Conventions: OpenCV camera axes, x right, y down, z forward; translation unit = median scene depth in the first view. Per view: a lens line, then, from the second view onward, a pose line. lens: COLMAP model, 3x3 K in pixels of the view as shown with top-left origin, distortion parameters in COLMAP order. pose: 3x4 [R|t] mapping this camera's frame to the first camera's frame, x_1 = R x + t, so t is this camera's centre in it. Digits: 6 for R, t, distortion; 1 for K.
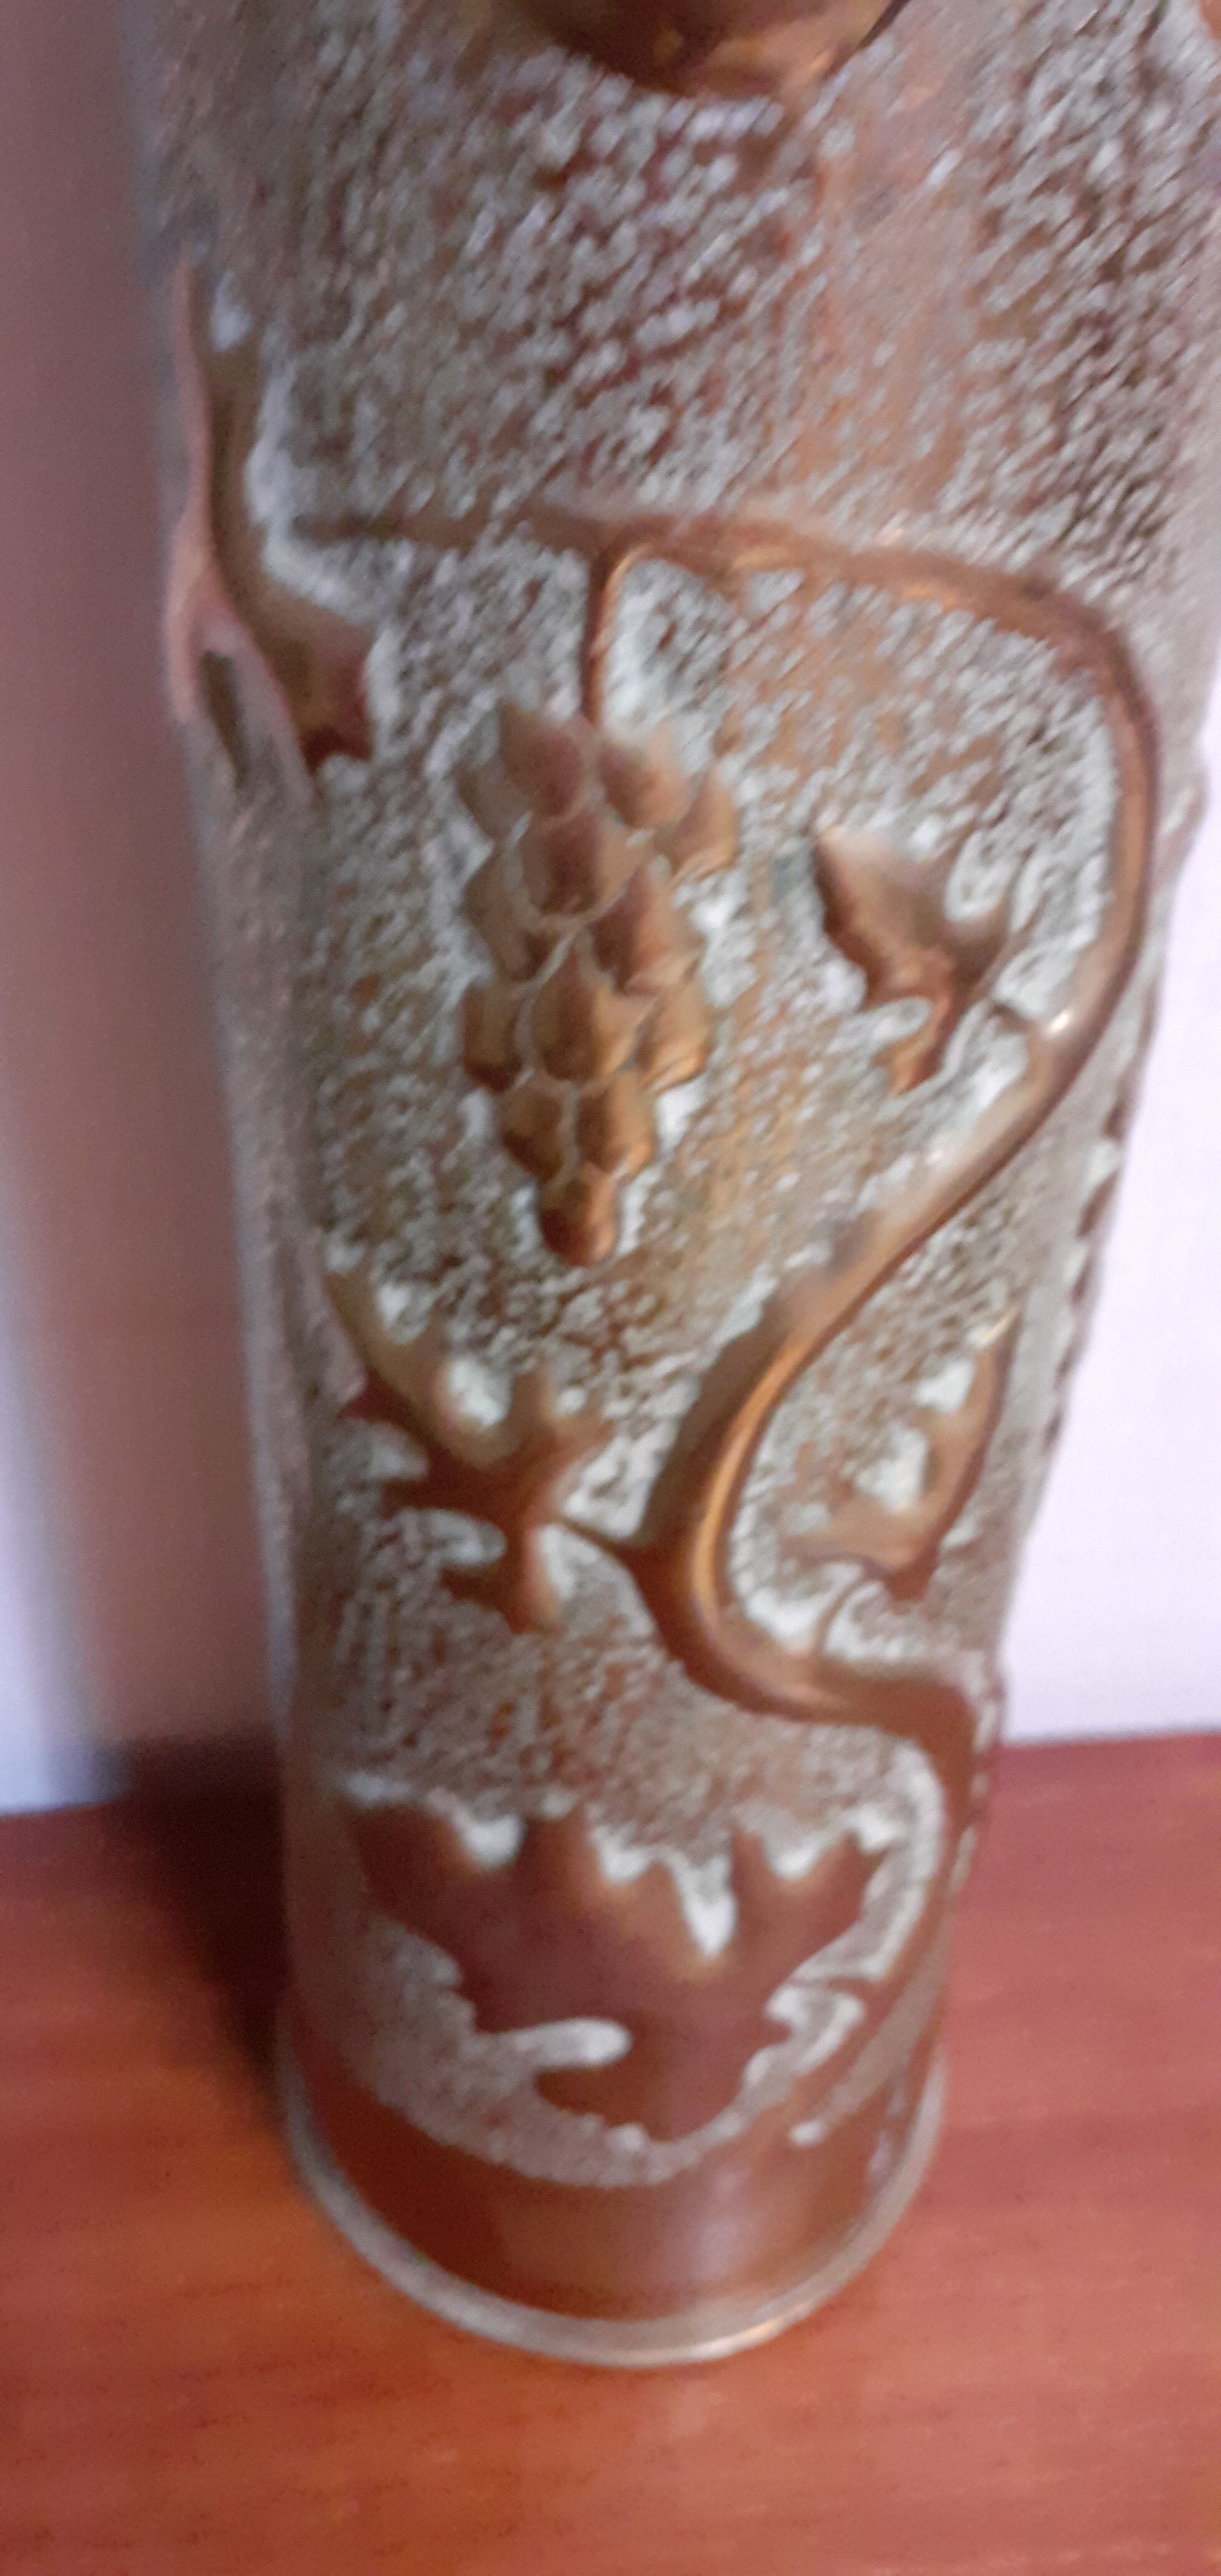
lens RADIAL K [[2242.6, 0, 560.0], [0, 2242.6, 1287.8], [0, 0, 1]] dist [0.028894, -0.321914]
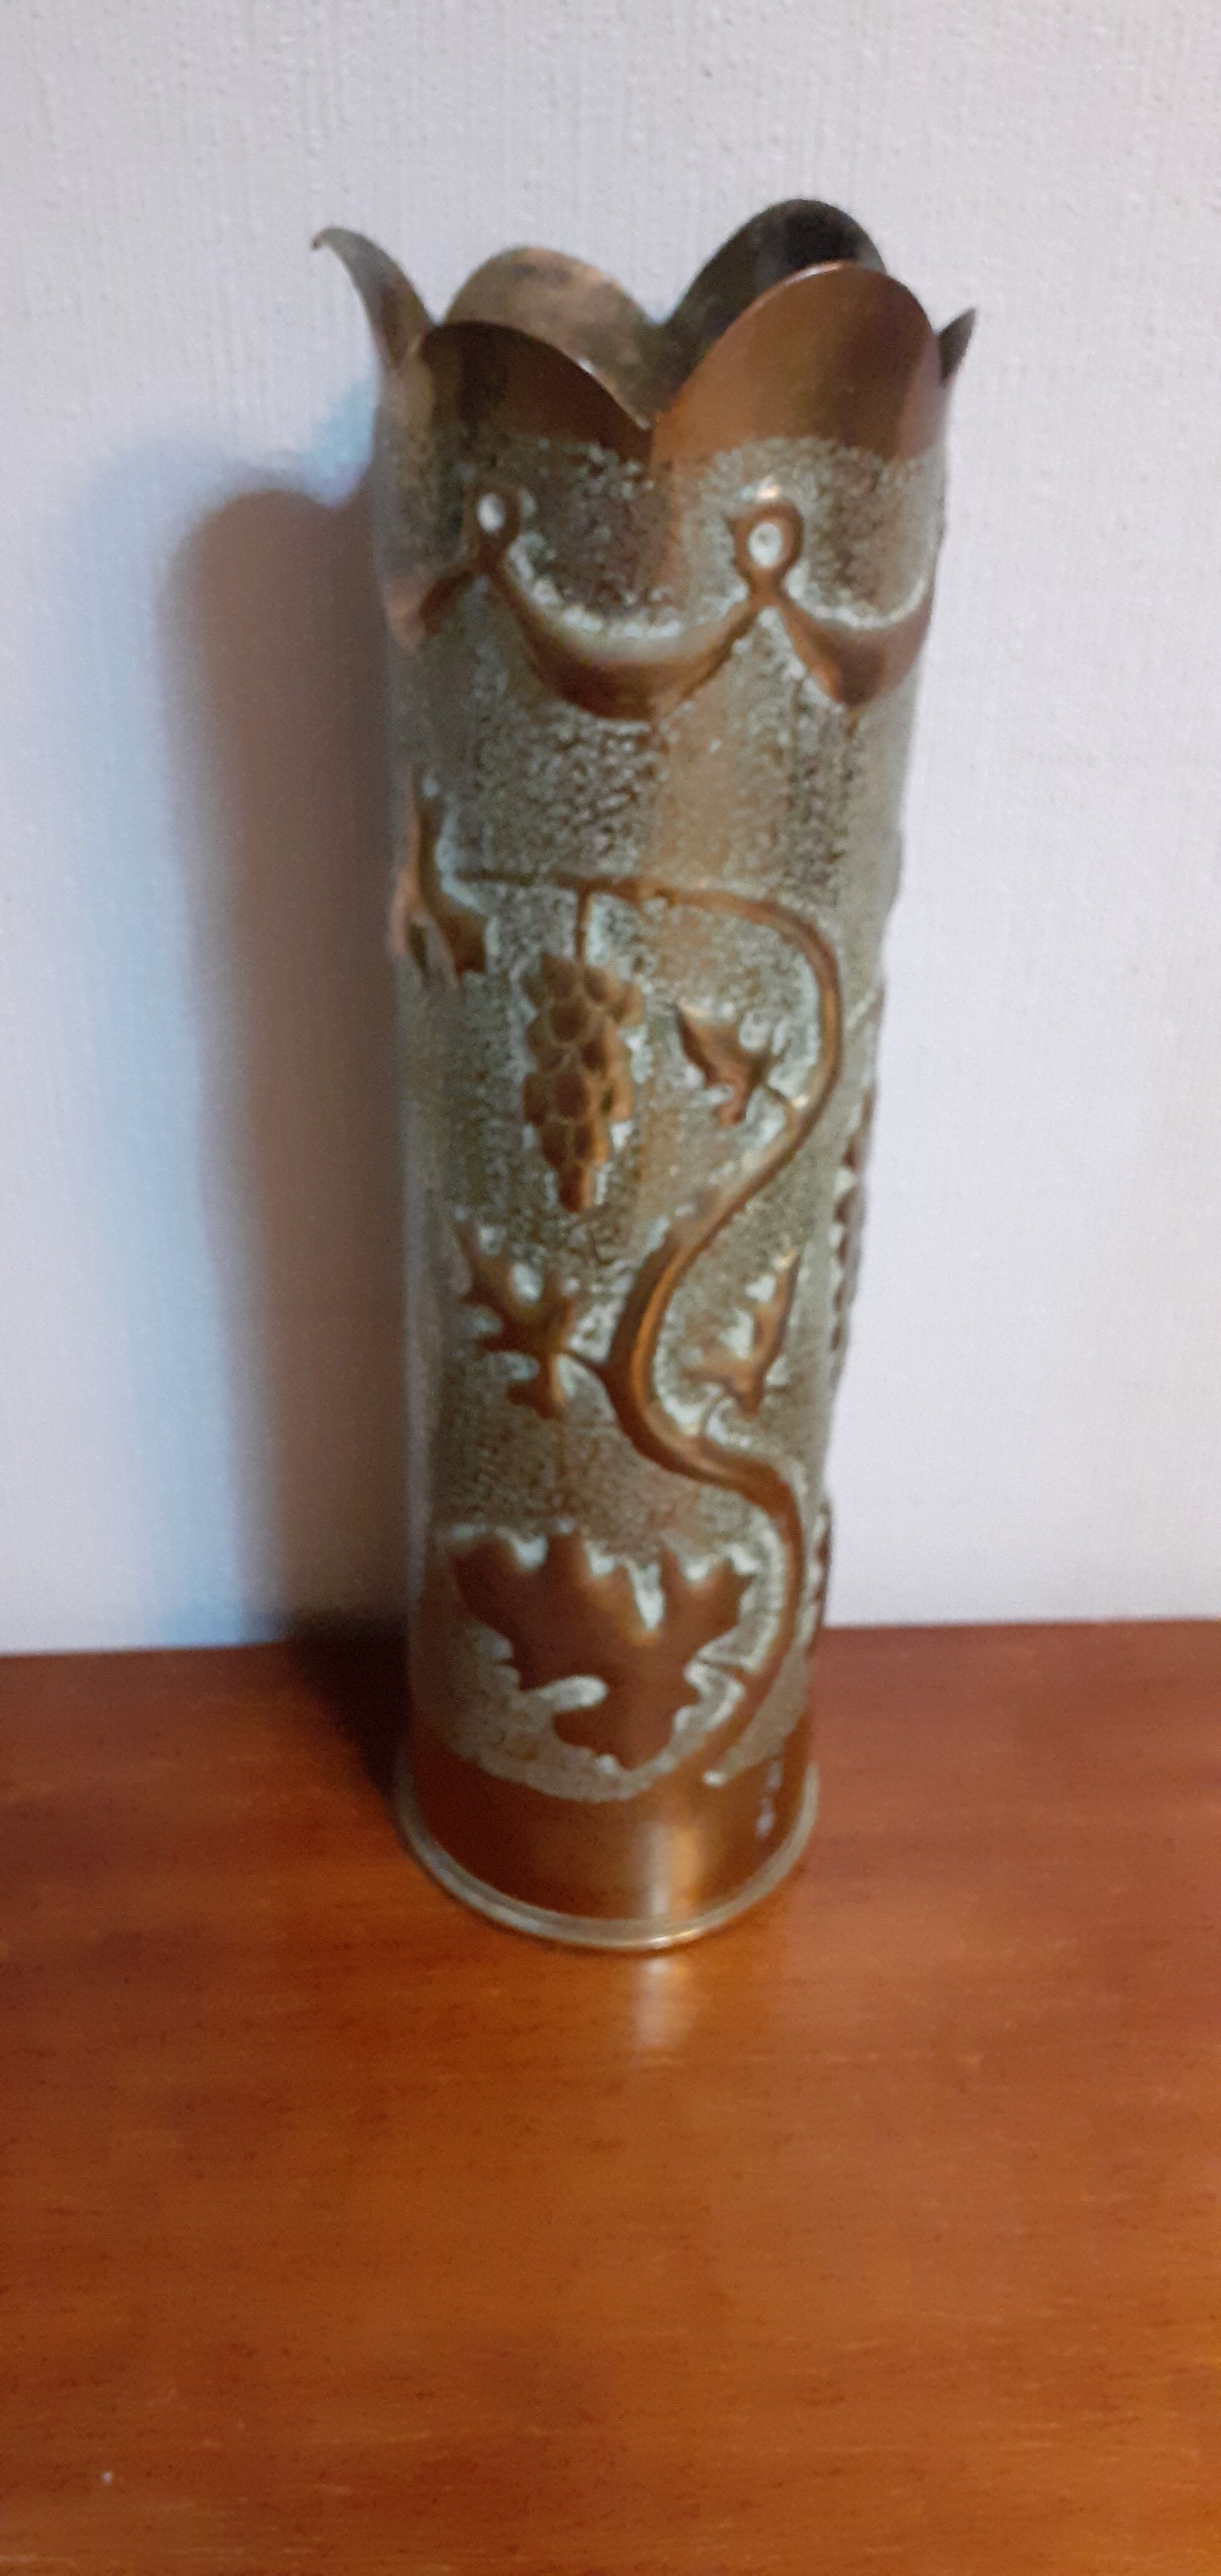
lens RADIAL K [[2274.4, 0, 581.4], [0, 2274.4, 1260.1], [0, 0, 1]] dist [0.001224, 0.000306]
pose [[0.999326, 0.021063, -0.030065, 0.077382], [-0.024507, 0.992569, -0.119189, 0.285079], [0.027331, 0.119845, 0.992416, -1.095107]]
